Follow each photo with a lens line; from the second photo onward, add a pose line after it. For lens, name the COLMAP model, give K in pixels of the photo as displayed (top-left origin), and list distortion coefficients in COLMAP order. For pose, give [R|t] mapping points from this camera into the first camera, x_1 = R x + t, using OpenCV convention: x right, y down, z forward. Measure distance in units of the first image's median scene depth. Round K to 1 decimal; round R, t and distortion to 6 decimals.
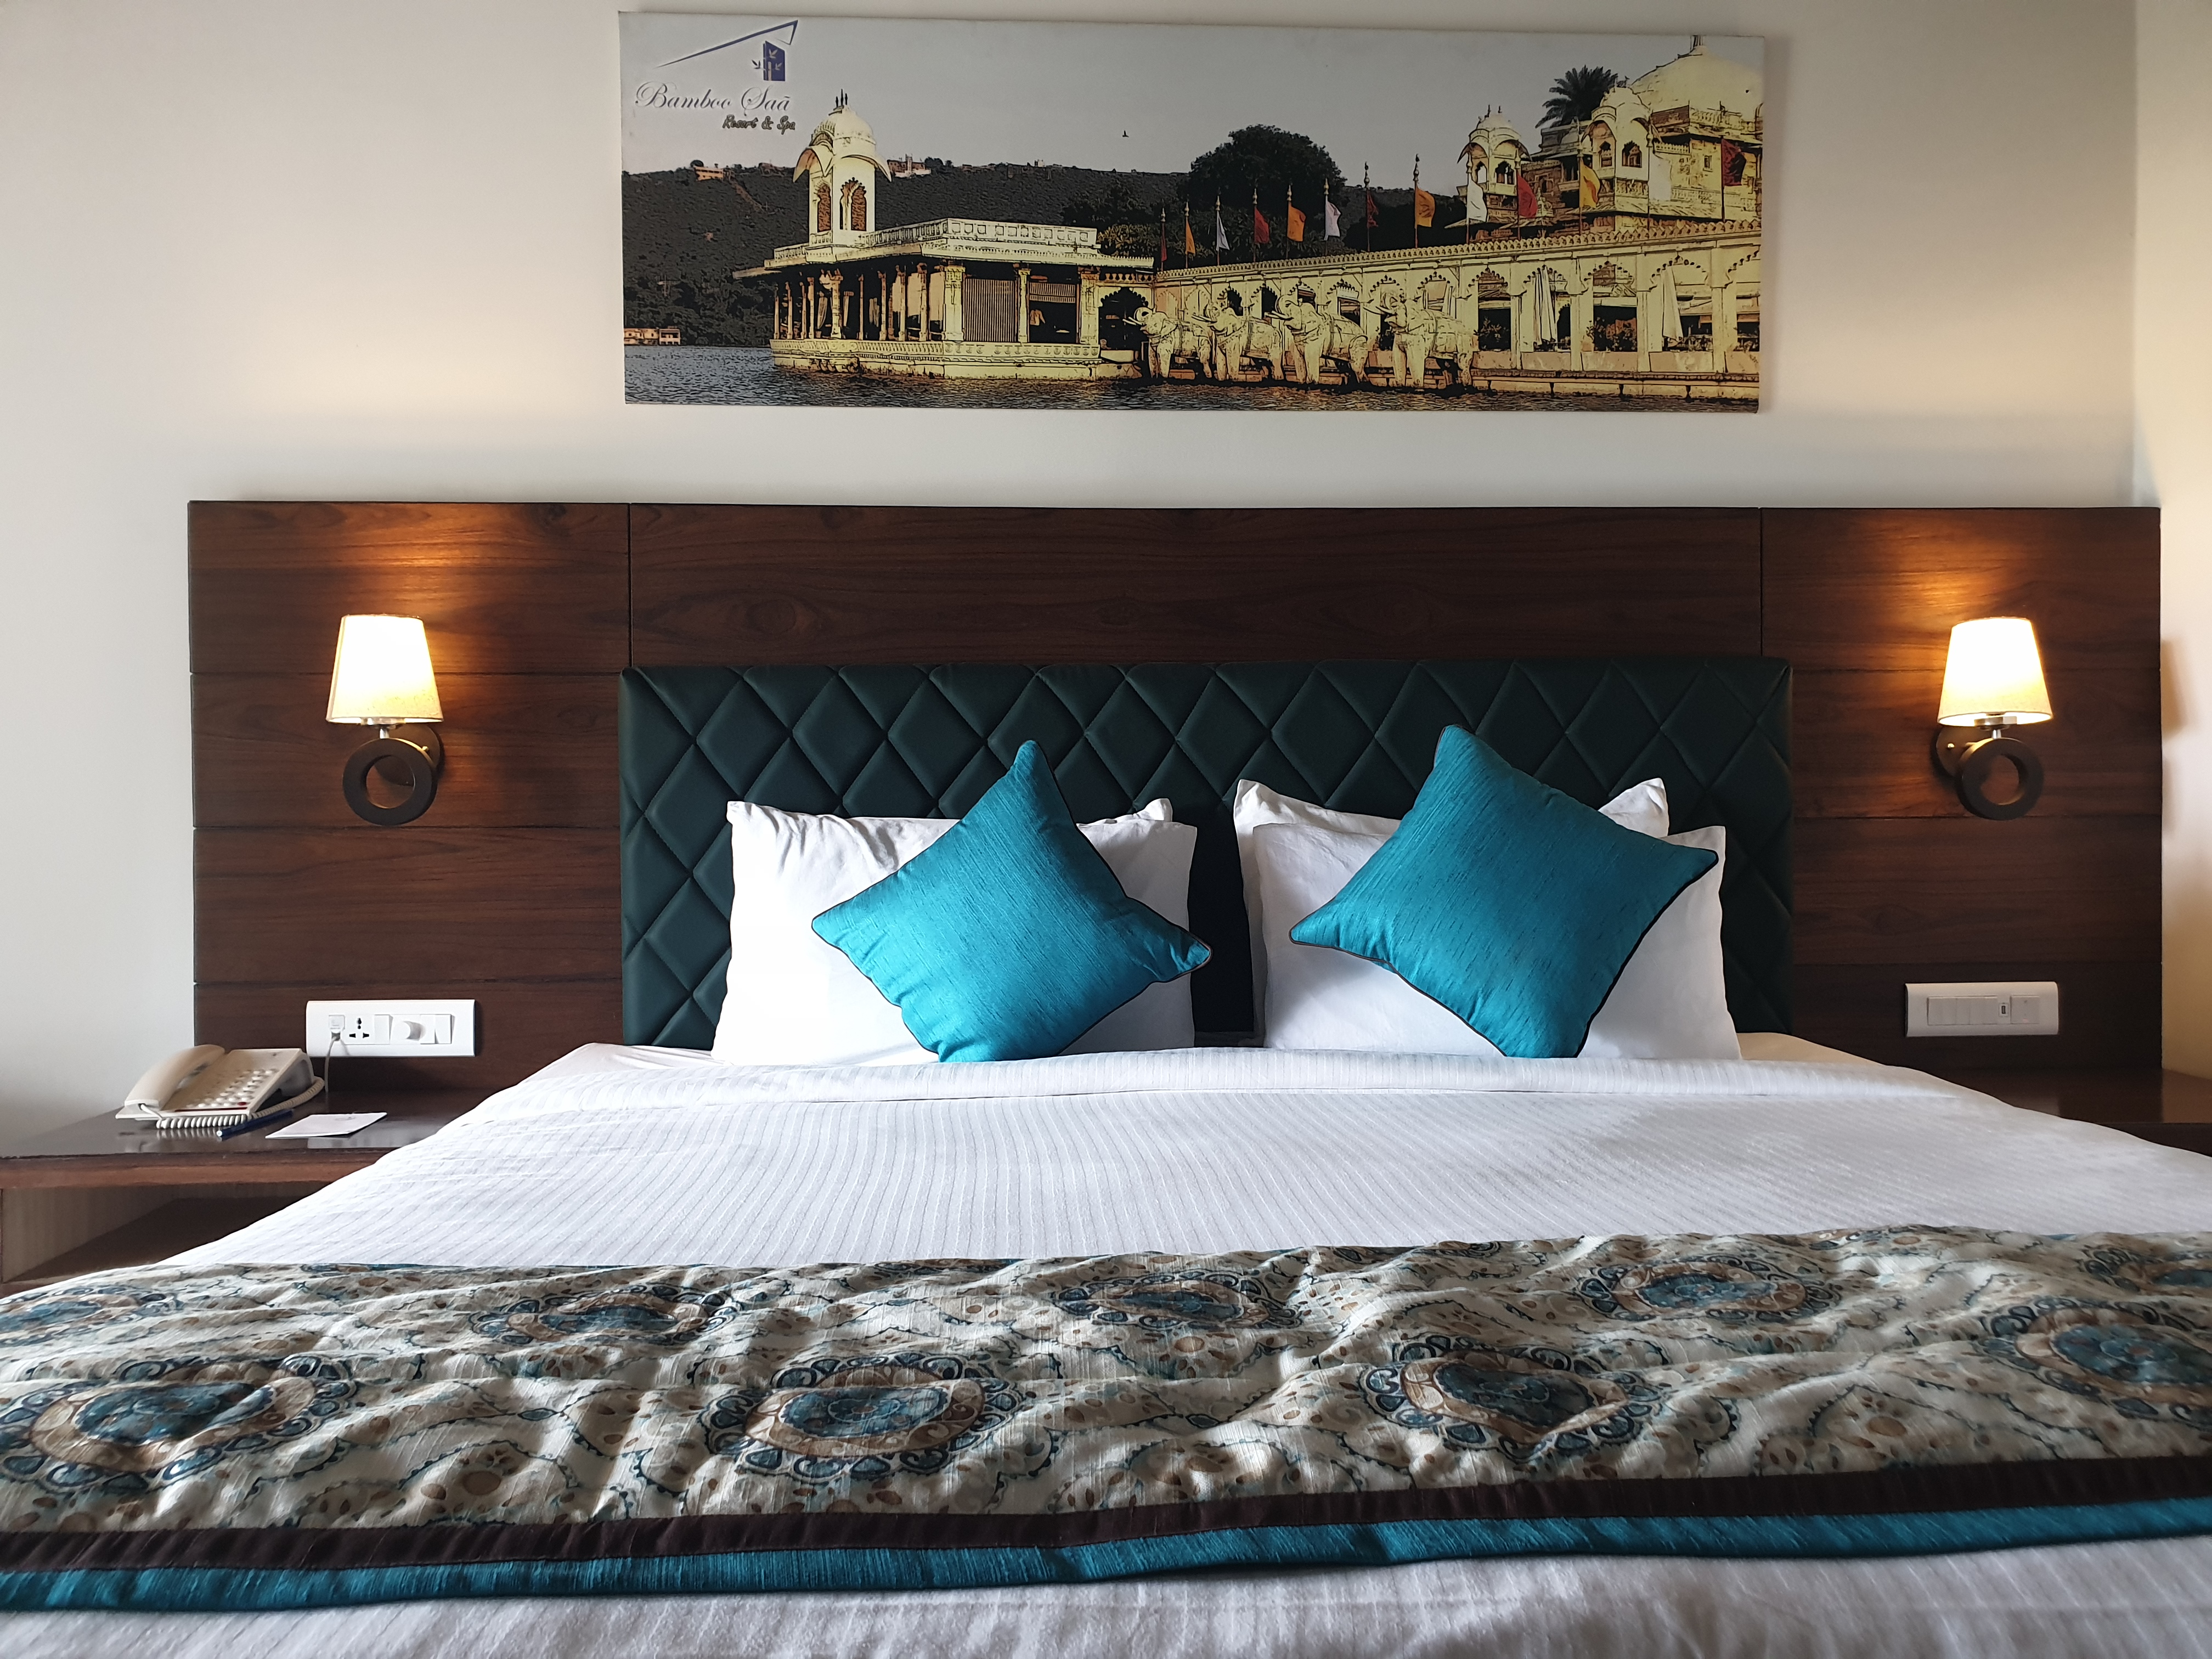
lens RADIAL K [[1670.6, 0, 1152.3], [0, 1670.6, 881.4], [0, 0, 1]] dist [0.148128, -0.339631]
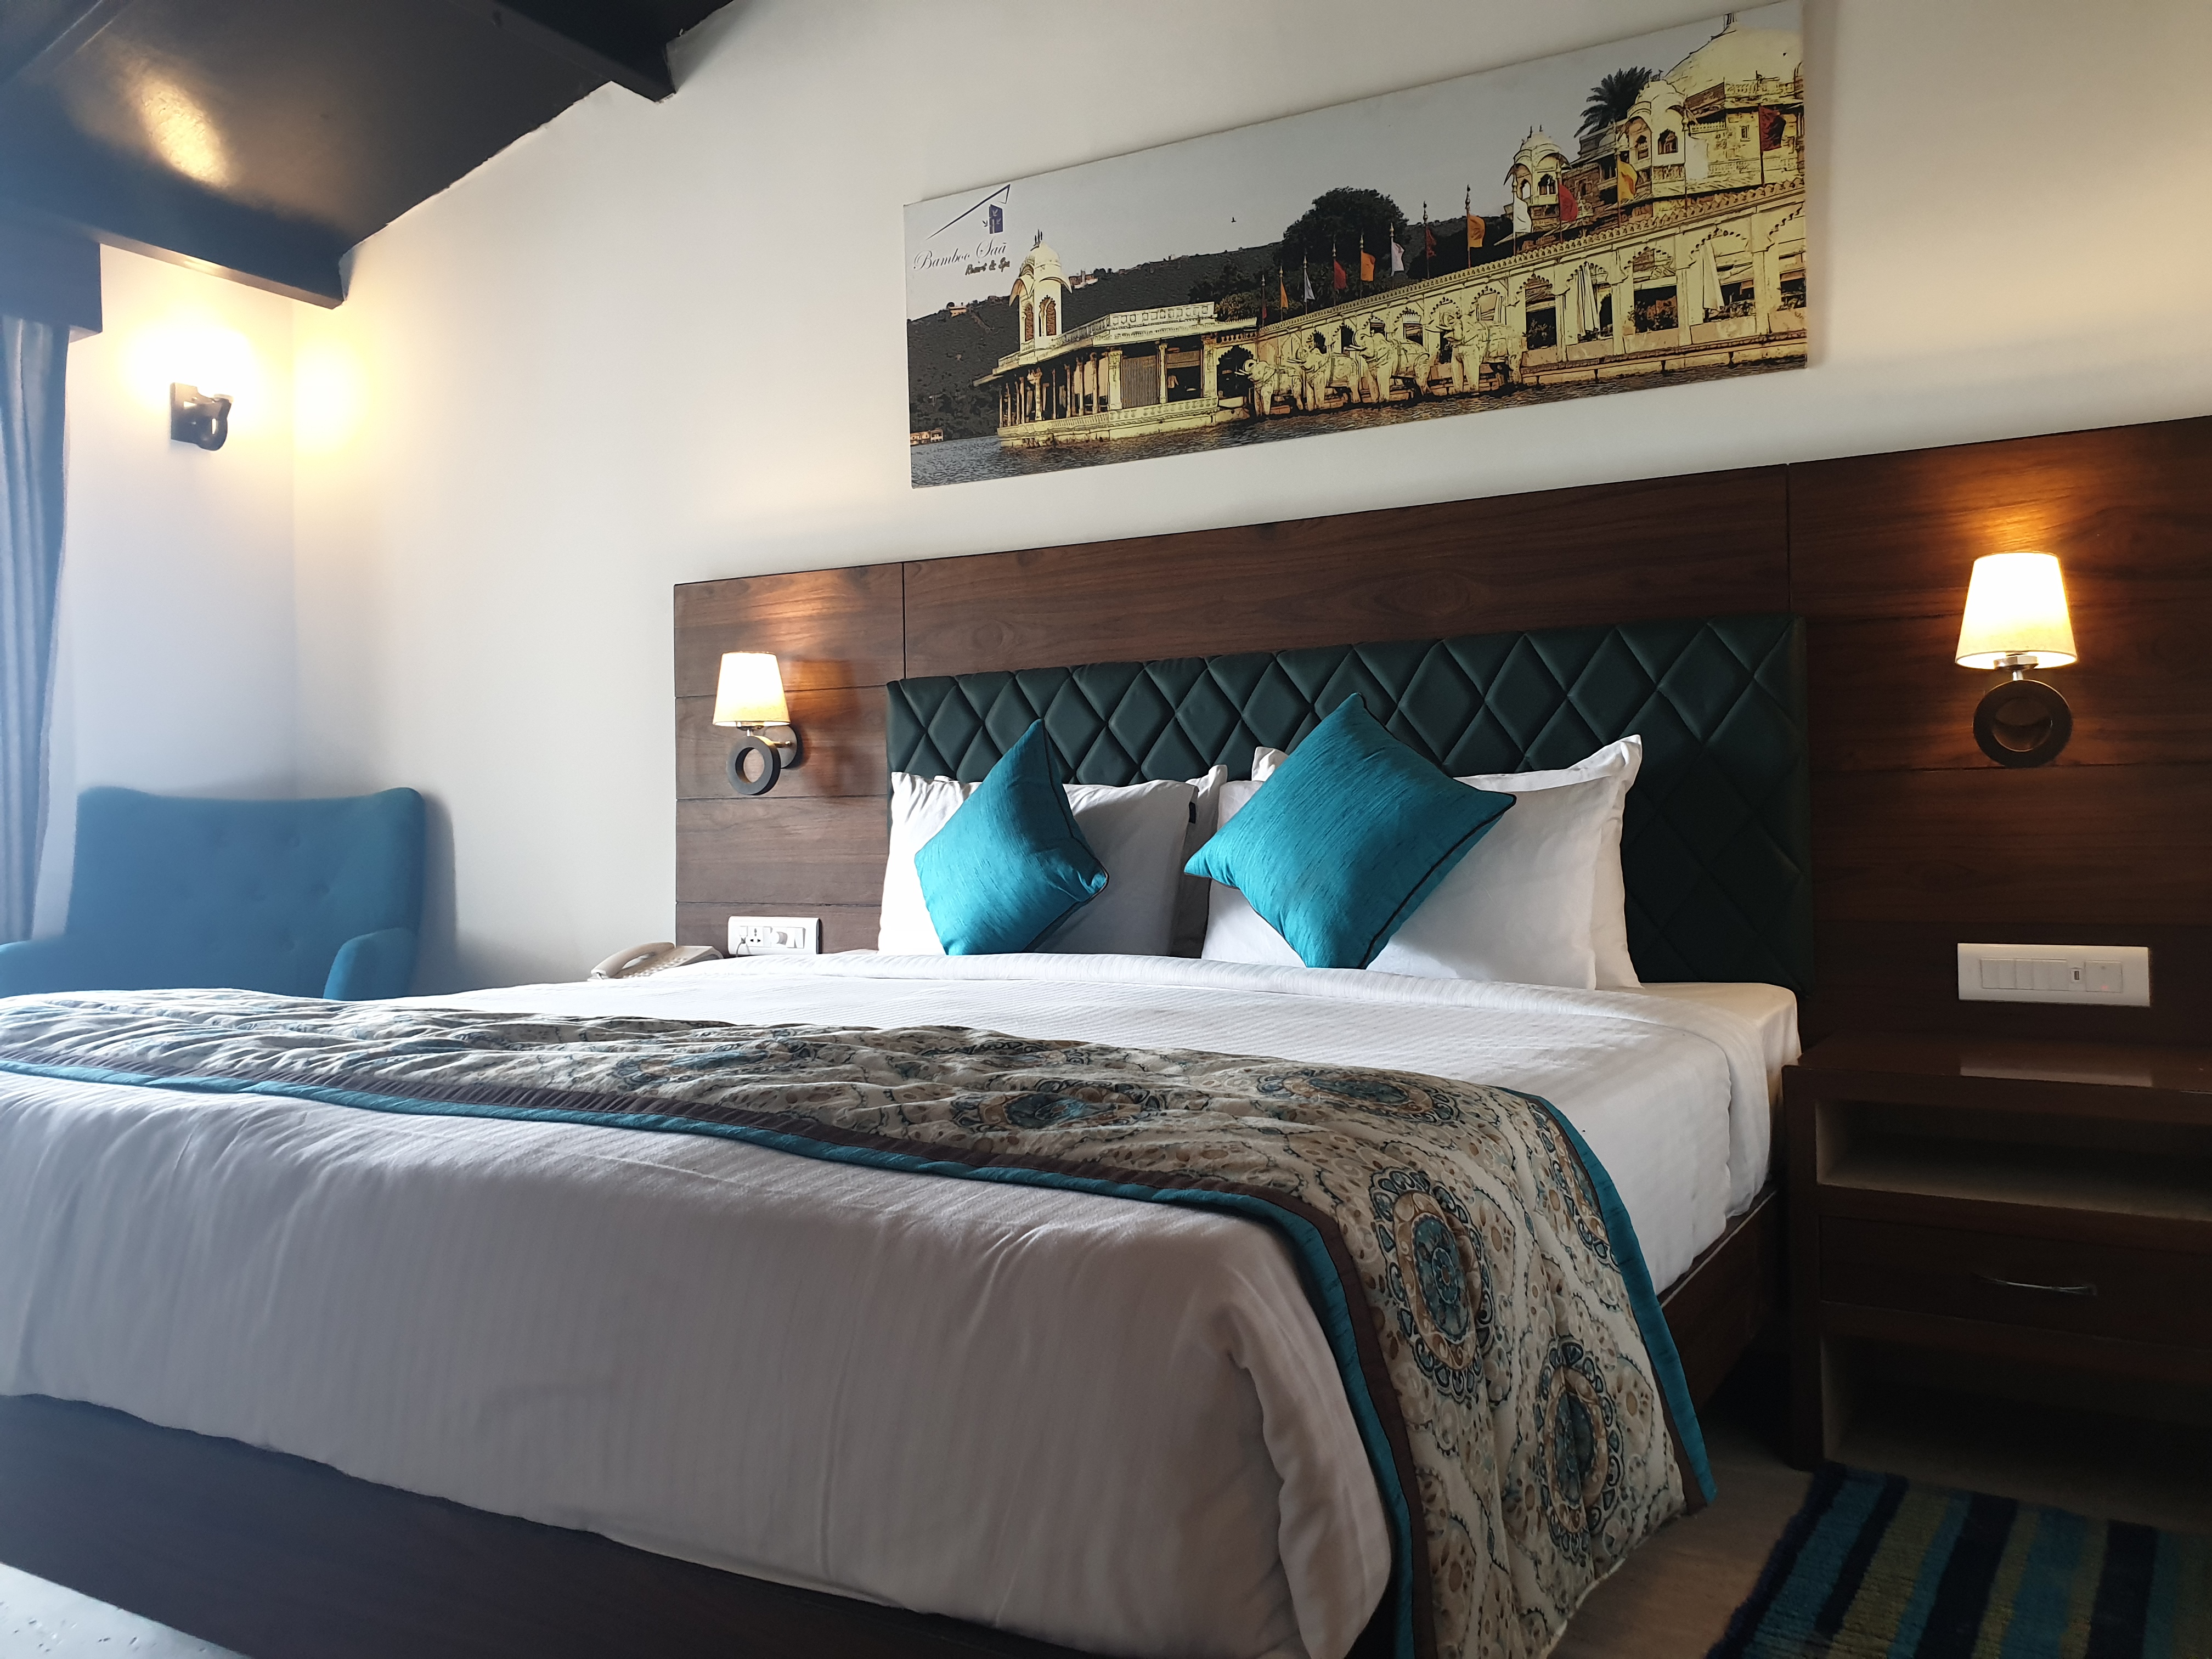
lens RADIAL K [[1695.4, 0, 1192.5], [0, 1695.4, 864.0], [0, 0, 1]] dist [0.160321, -0.367103]
pose [[0.851165, 0.004059, -0.524883, 0.599709], [-0.016659, 0.999675, -0.019285, 0.042946], [0.524634, 0.025158, 0.850956, -0.048465]]
